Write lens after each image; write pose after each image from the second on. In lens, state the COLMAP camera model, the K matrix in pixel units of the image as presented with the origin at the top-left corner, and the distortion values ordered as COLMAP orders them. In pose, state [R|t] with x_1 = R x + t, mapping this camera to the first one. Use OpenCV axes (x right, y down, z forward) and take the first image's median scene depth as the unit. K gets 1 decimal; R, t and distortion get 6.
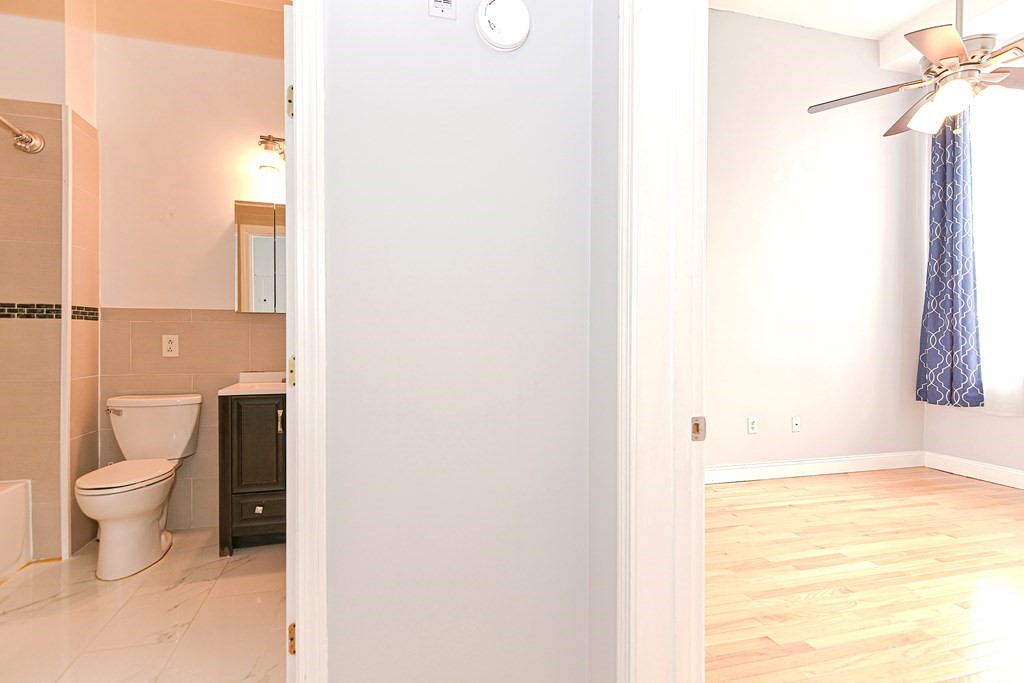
lens RADIAL K [[490.9, 0, 503.5], [0, 490.9, 340.7], [0, 0, 1]] dist [0.017051, -0.007165]
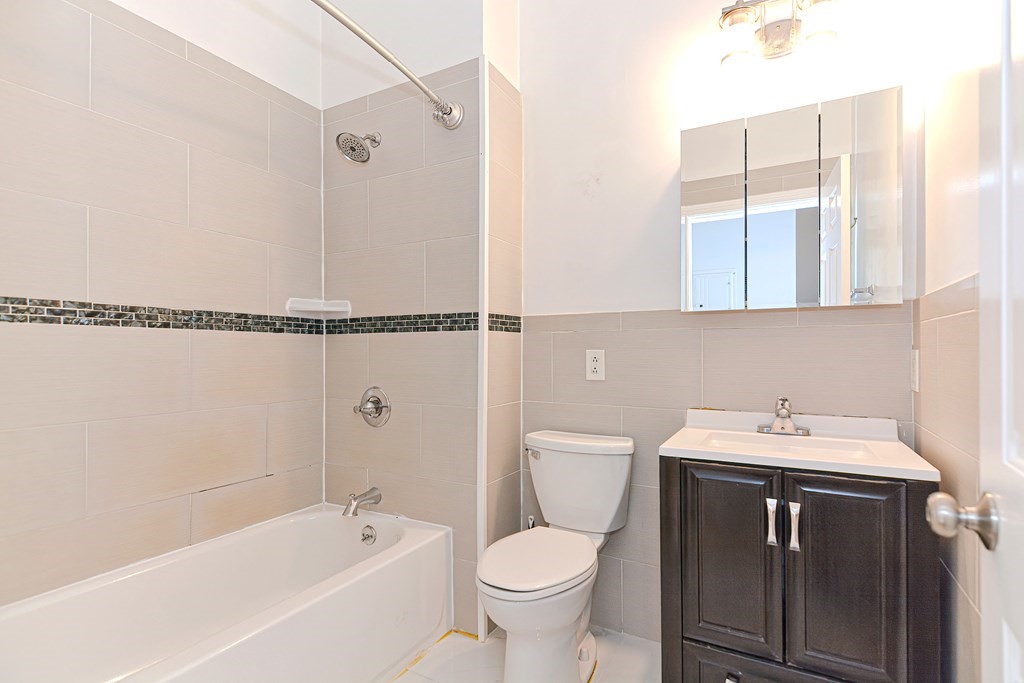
lens RADIAL K [[490.9, 0, 515.5], [0, 490.9, 355.0], [0, 0, 1]] dist [0.017051, -0.007165]
pose [[0.705358, -0.000593, -0.708851, -0.283701], [0.001174, 0.999999, 0.000332, -0.004777], [0.708850, -0.001066, 0.705358, 0.467718]]
